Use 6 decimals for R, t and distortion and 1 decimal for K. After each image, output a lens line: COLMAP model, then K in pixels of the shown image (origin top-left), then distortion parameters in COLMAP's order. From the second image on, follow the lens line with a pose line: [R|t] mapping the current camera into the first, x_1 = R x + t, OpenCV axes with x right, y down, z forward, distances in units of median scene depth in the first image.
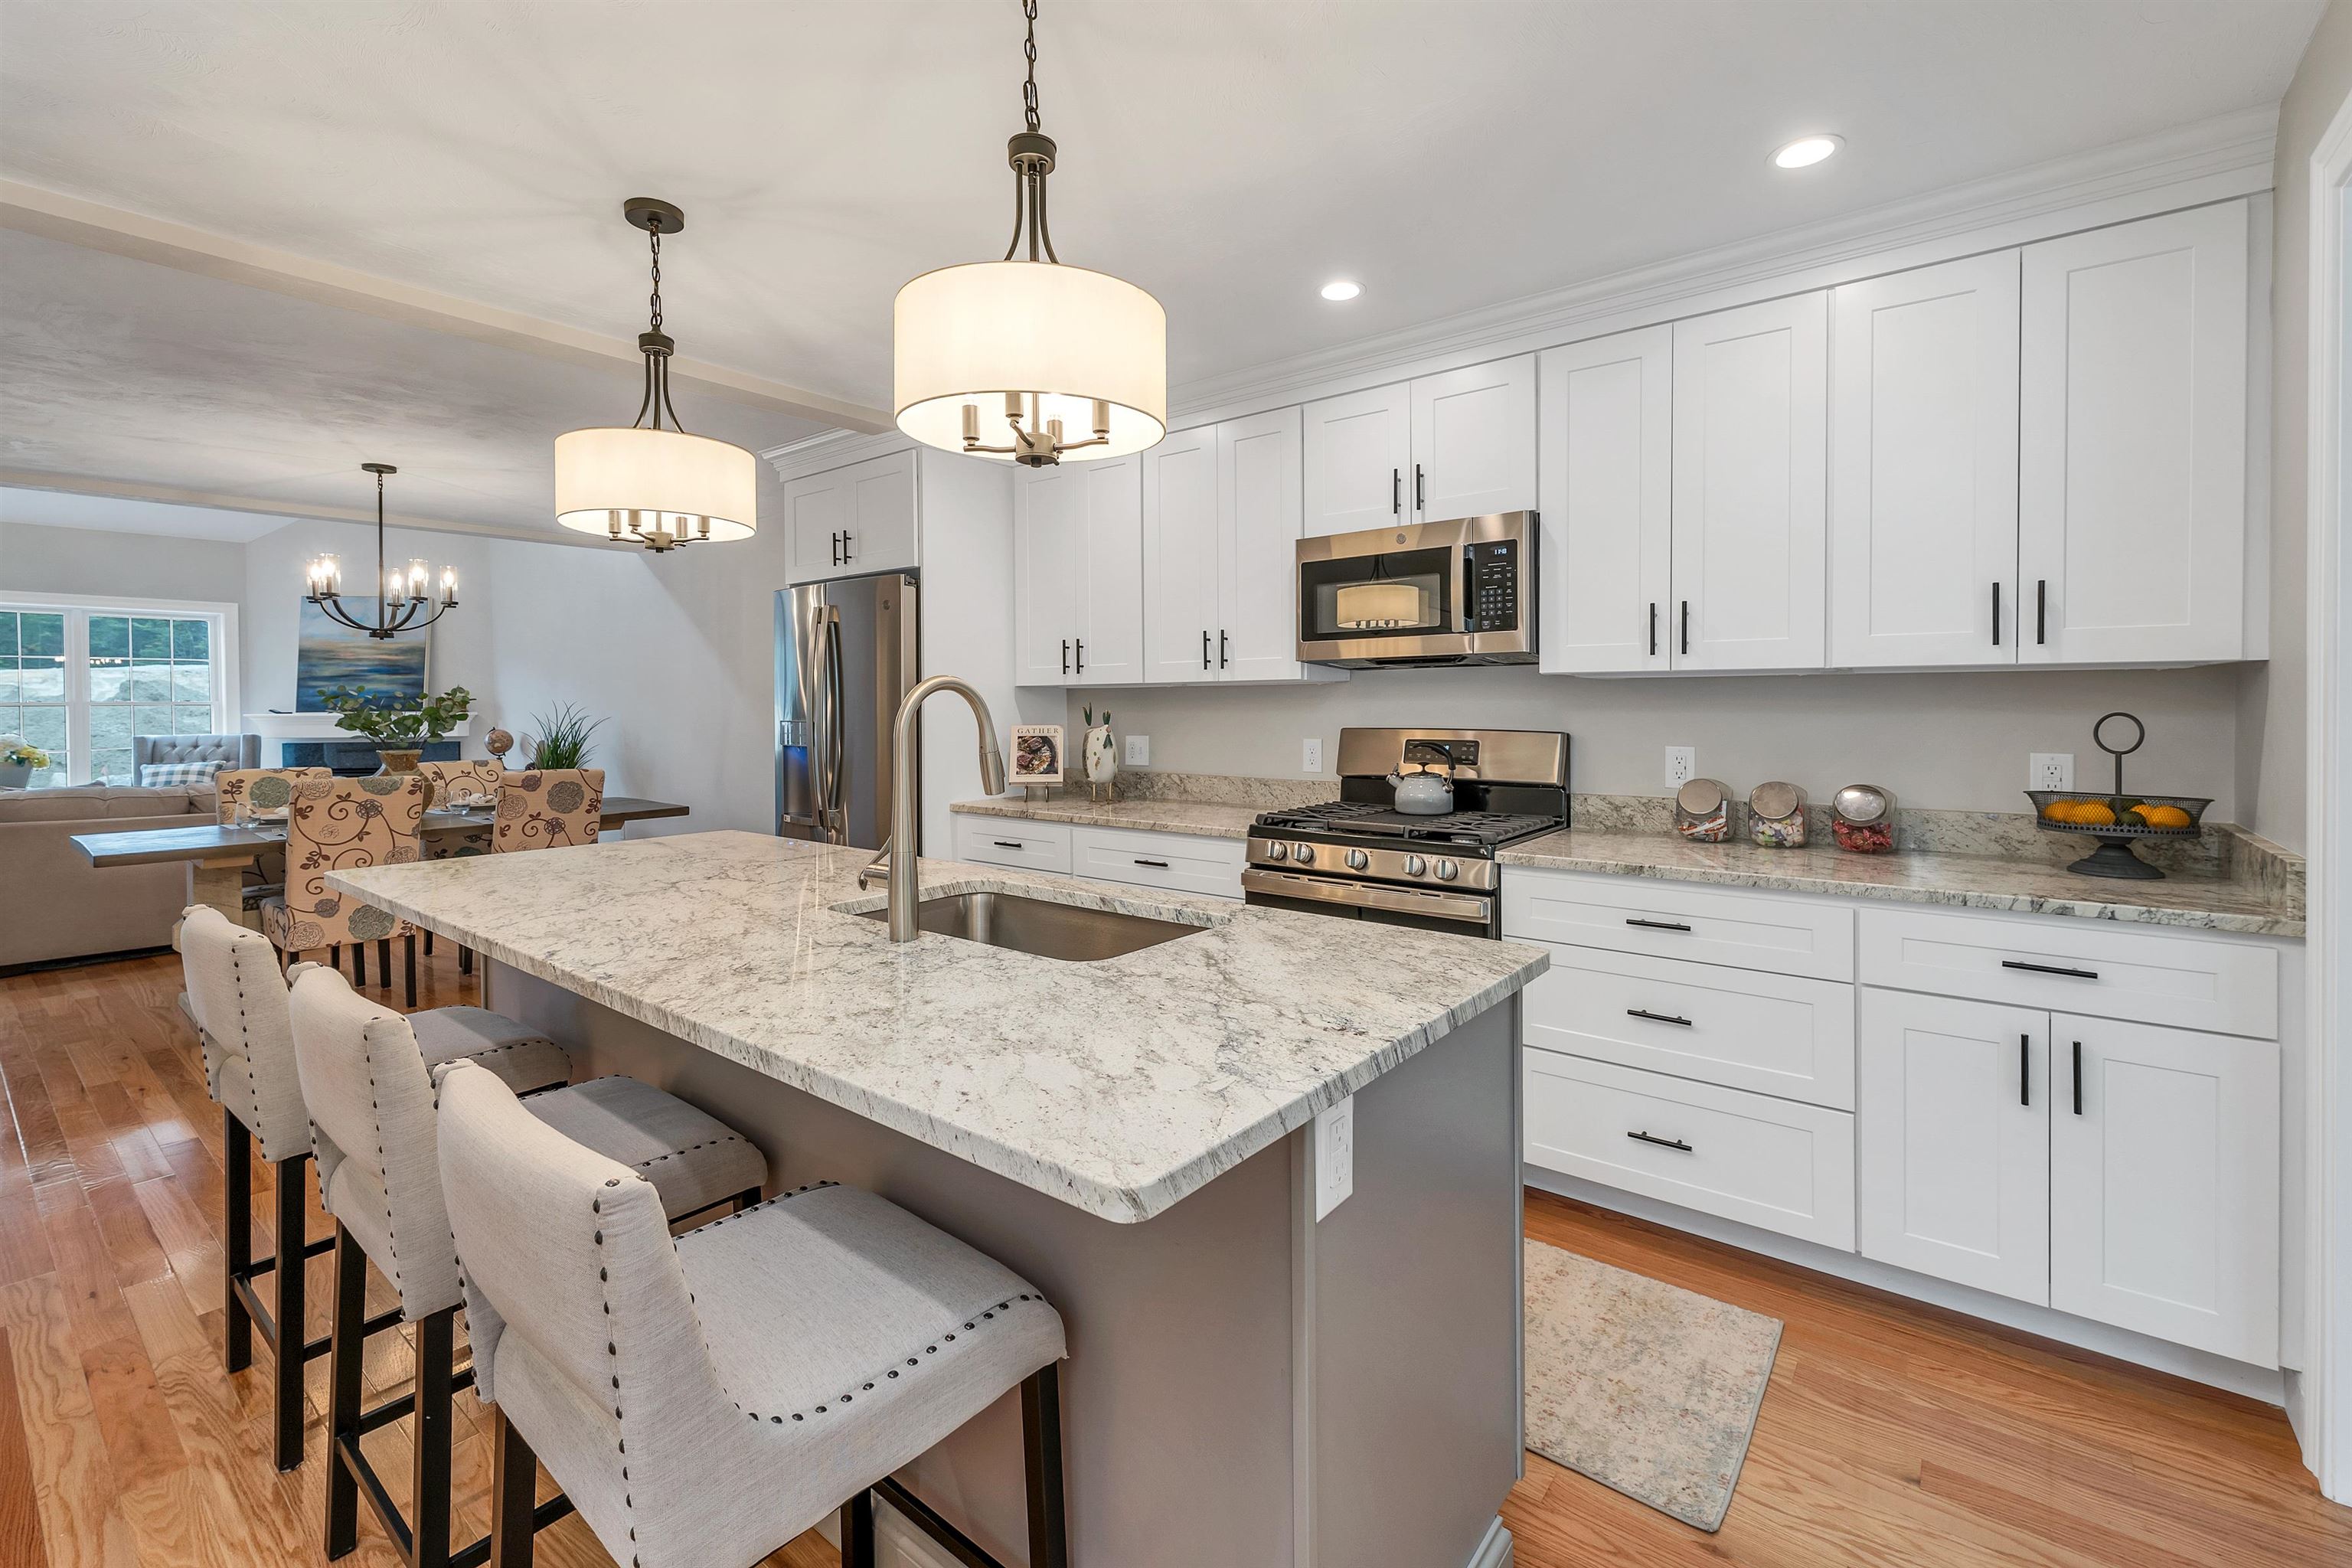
lens RADIAL K [[1010.6, 0, 1177.3], [0, 1010.6, 710.2], [0, 0, 1]] dist [0.002024, 0.001501]
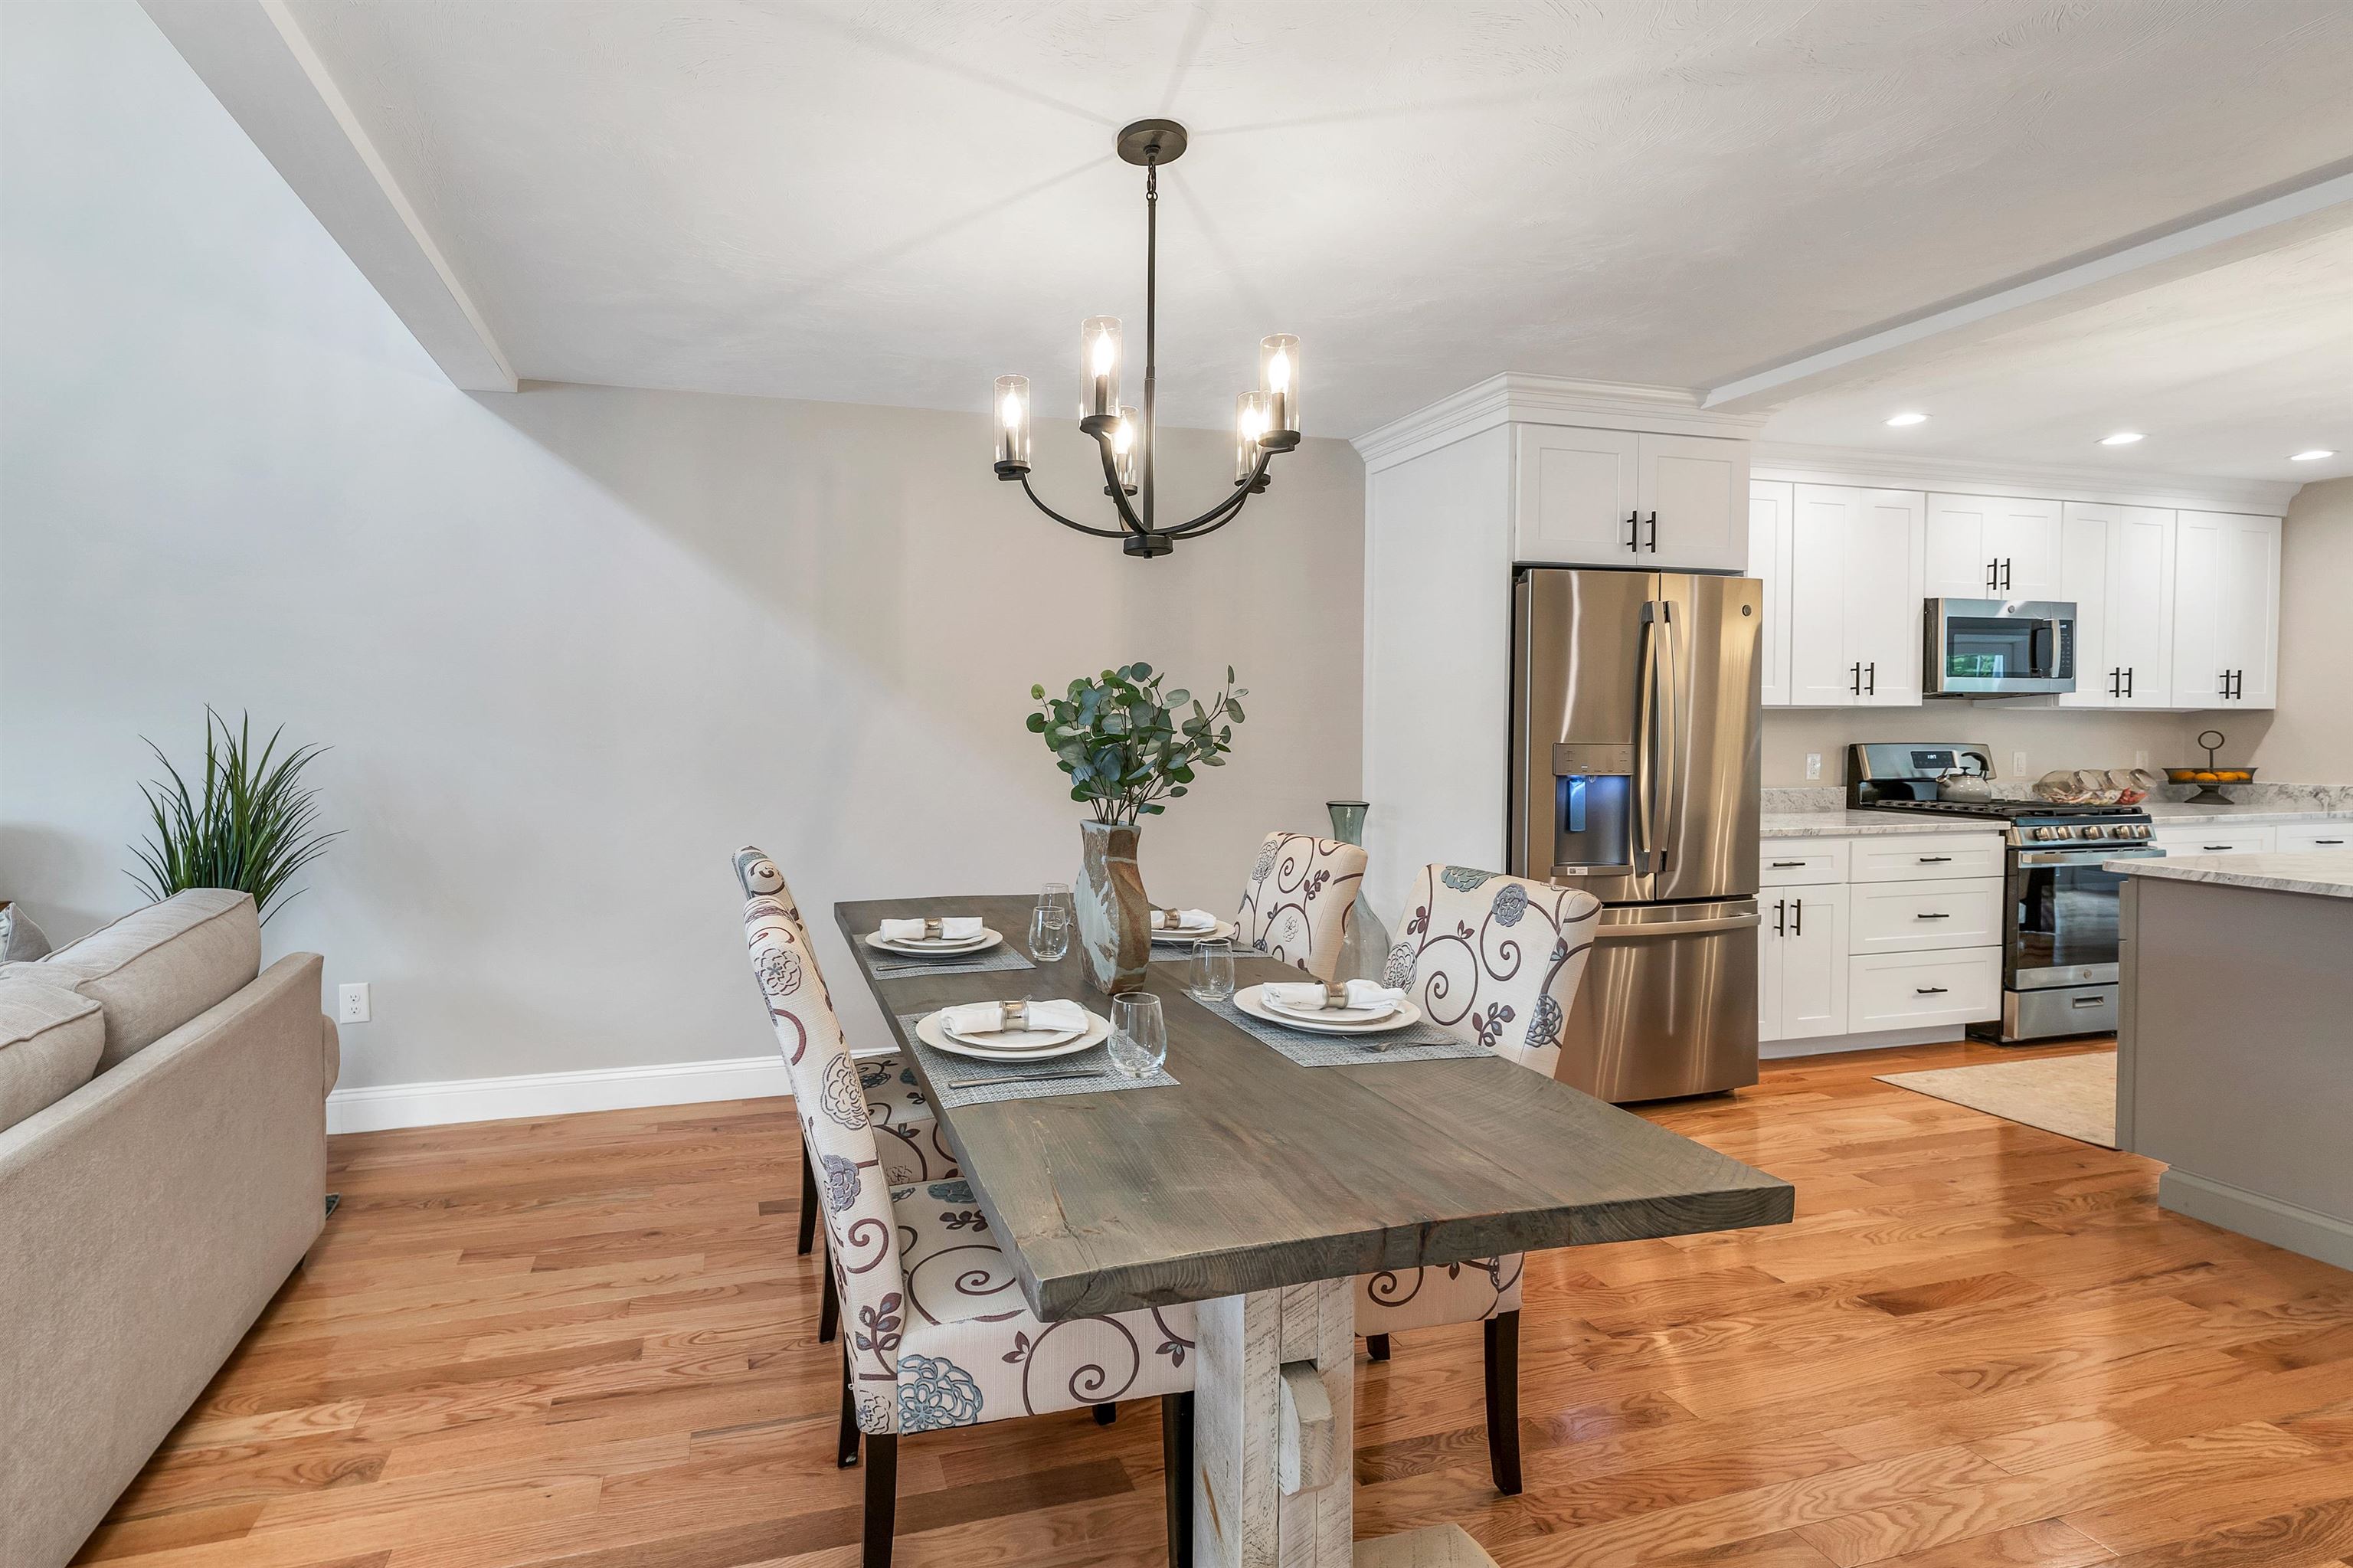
lens RADIAL K [[1011.1, 0, 1068.7], [0, 1011.1, 752.3], [0, 0, 1]] dist [0.002024, 0.001501]
pose [[0.609312, -0.016237, 0.792764, -1.272441], [0.000167, 0.999793, 0.020349, 0.001856], [-0.792931, -0.012266, 0.609188, 0.875149]]
